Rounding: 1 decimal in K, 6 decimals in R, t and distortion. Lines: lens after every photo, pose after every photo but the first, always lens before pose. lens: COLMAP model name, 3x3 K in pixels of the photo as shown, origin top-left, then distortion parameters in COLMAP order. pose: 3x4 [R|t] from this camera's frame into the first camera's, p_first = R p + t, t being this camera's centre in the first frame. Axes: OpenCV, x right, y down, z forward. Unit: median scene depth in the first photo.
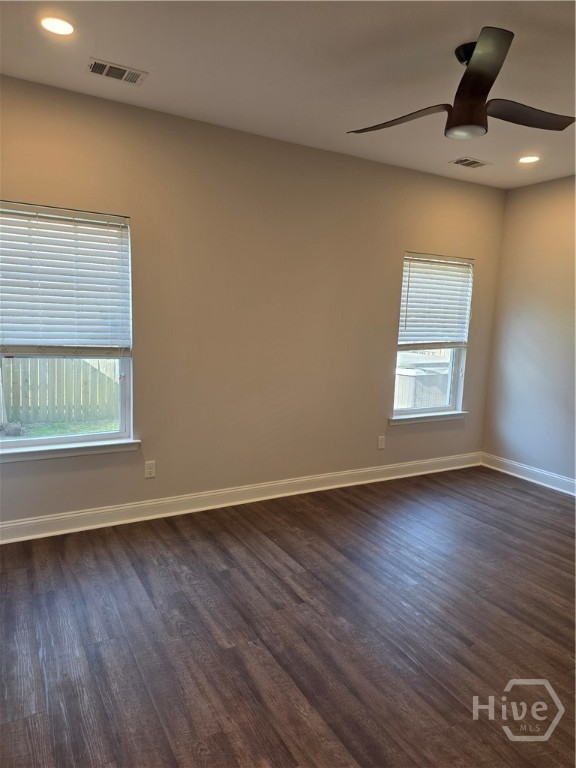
lens RADIAL K [[516.5, 0, 288.5], [0, 516.5, 385.6], [0, 0, 1]] dist [0.056595, -0.048502]
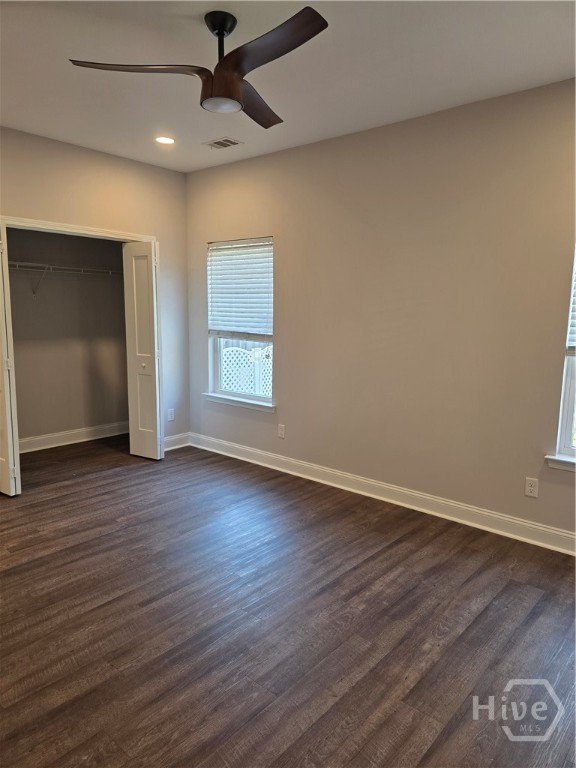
lens RADIAL K [[516.5, 0, 290.1], [0, 516.5, 381.2], [0, 0, 1]] dist [0.056595, -0.048502]
pose [[0.340516, 0.098927, -0.935020, 0.972578], [-0.134794, 0.989313, 0.055582, -0.035056], [0.930526, 0.107109, 0.350212, 0.604863]]
